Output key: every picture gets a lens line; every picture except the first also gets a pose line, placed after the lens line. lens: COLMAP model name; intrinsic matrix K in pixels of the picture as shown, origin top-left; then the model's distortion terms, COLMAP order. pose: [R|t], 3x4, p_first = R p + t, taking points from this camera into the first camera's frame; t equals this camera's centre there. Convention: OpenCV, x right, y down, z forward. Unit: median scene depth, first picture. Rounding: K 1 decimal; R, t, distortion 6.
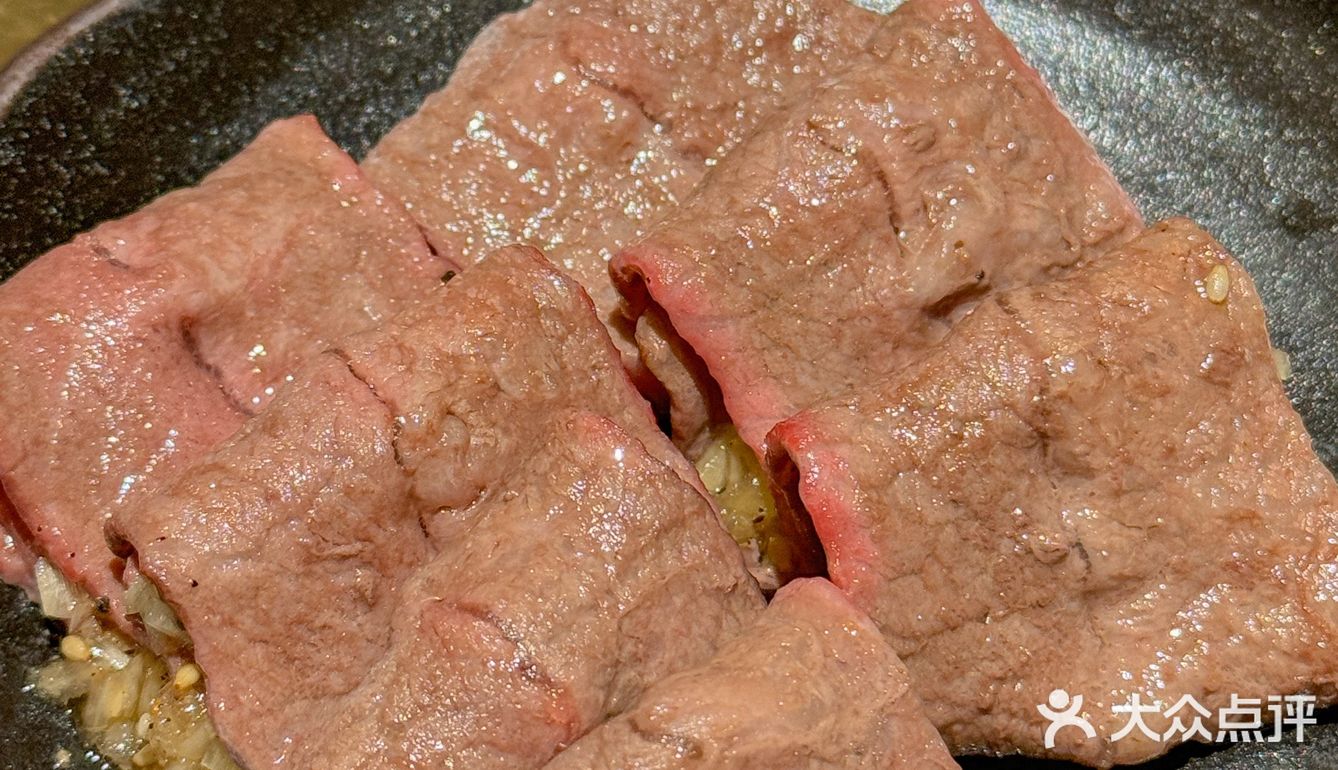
lens RADIAL K [[2651.4, 0, 667.5], [0, 2651.4, 384.4], [0, 0, 1]] dist [0.010673, 0.000000]
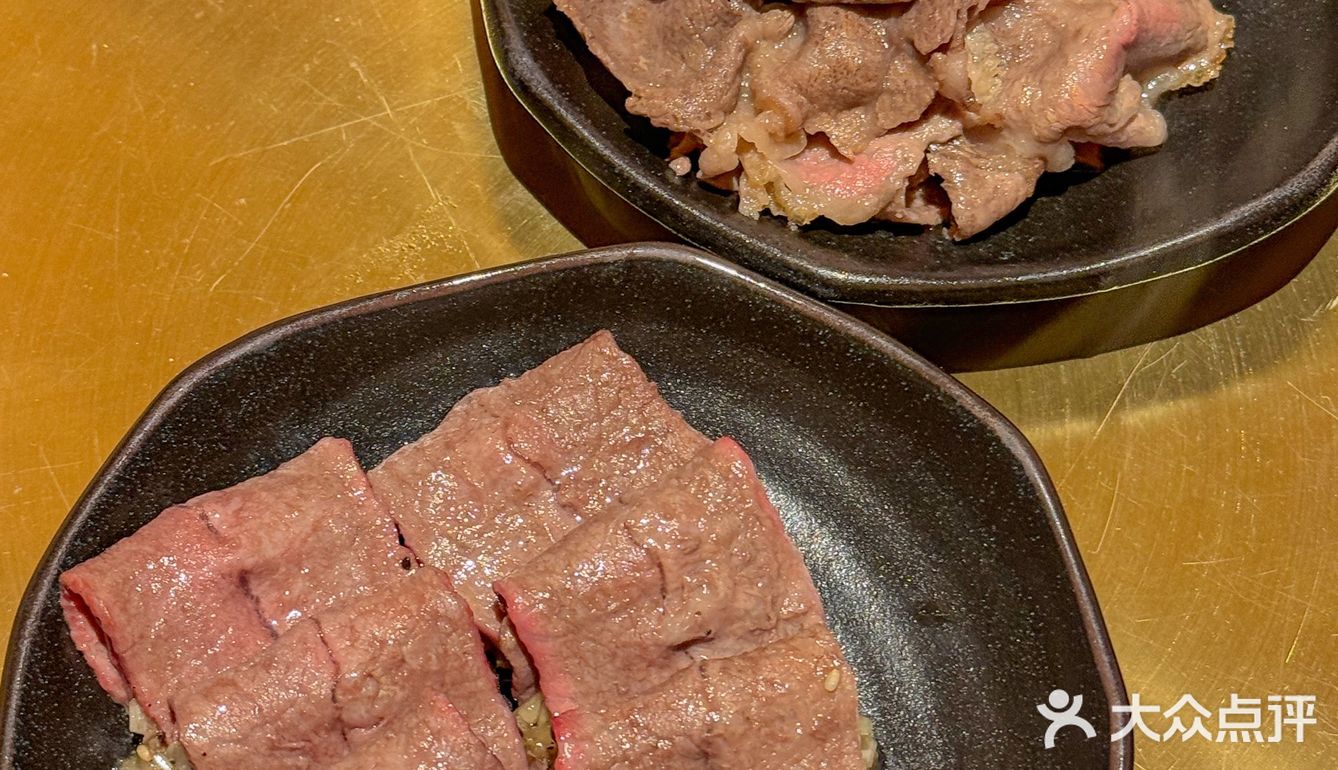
lens RADIAL K [[2051.9, 0, 670.0], [0, 2051.9, 385.6], [0, 0, 1]] dist [-0.027536, 0.000000]
pose [[0.979067, 0.195939, -0.055089, 0.138370], [-0.190581, 0.977552, 0.089838, -0.313266], [0.071455, -0.077459, 0.994432, -0.289193]]
